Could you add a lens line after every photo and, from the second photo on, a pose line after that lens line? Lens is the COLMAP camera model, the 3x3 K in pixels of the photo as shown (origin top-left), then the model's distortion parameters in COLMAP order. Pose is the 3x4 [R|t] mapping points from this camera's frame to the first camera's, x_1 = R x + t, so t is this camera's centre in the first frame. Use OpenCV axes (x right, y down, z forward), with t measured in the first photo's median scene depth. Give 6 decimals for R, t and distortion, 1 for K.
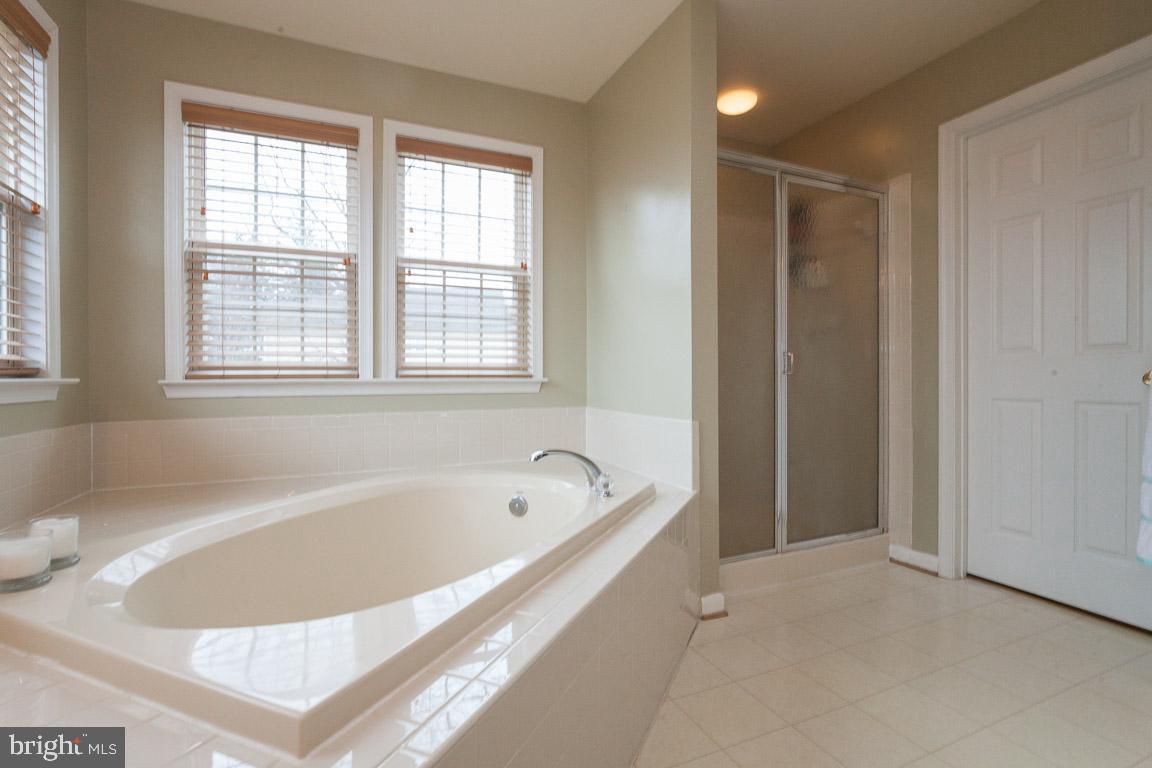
lens RADIAL K [[522.1, 0, 585.6], [0, 522.1, 381.0], [0, 0, 1]] dist [-0.013267, 0.000691]
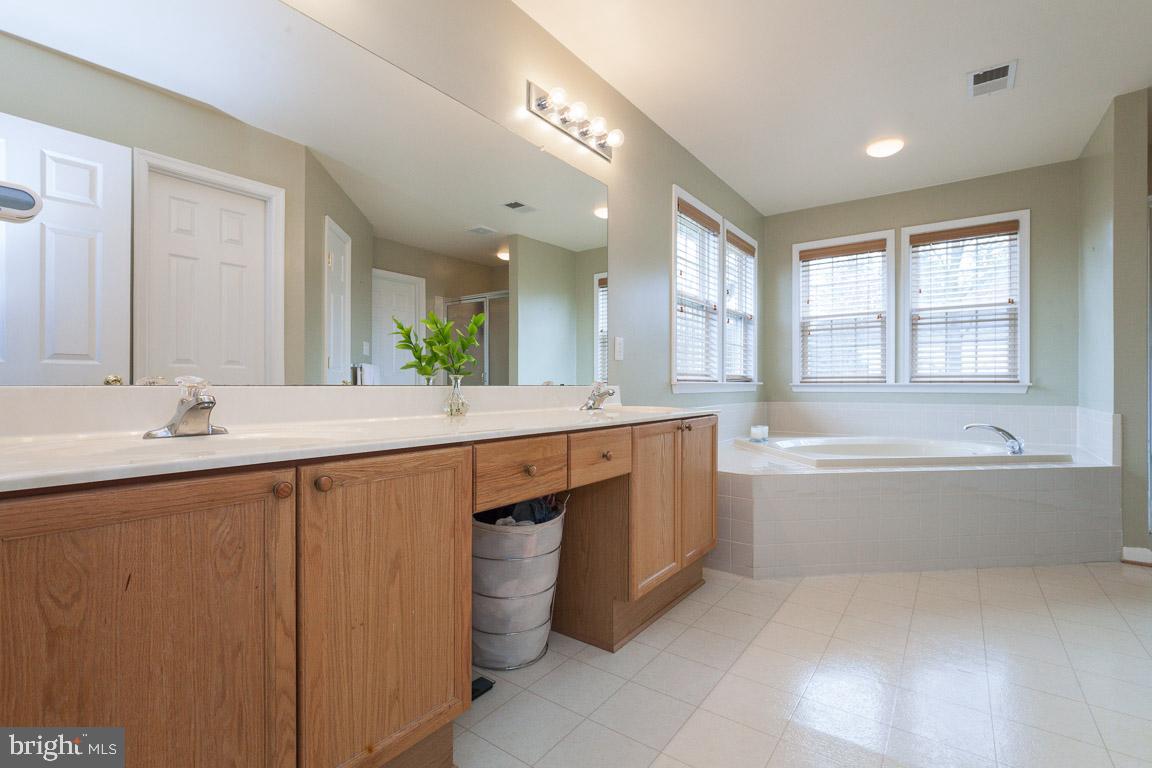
lens RADIAL K [[522.1, 0, 585.6], [0, 522.1, 381.0], [0, 0, 1]] dist [-0.013267, 0.000691]
pose [[0.467429, -0.000685, -0.884031, 0.615473], [-0.008892, 0.999945, -0.005477, 0.006238], [0.883986, 0.010421, 0.467397, -0.678924]]
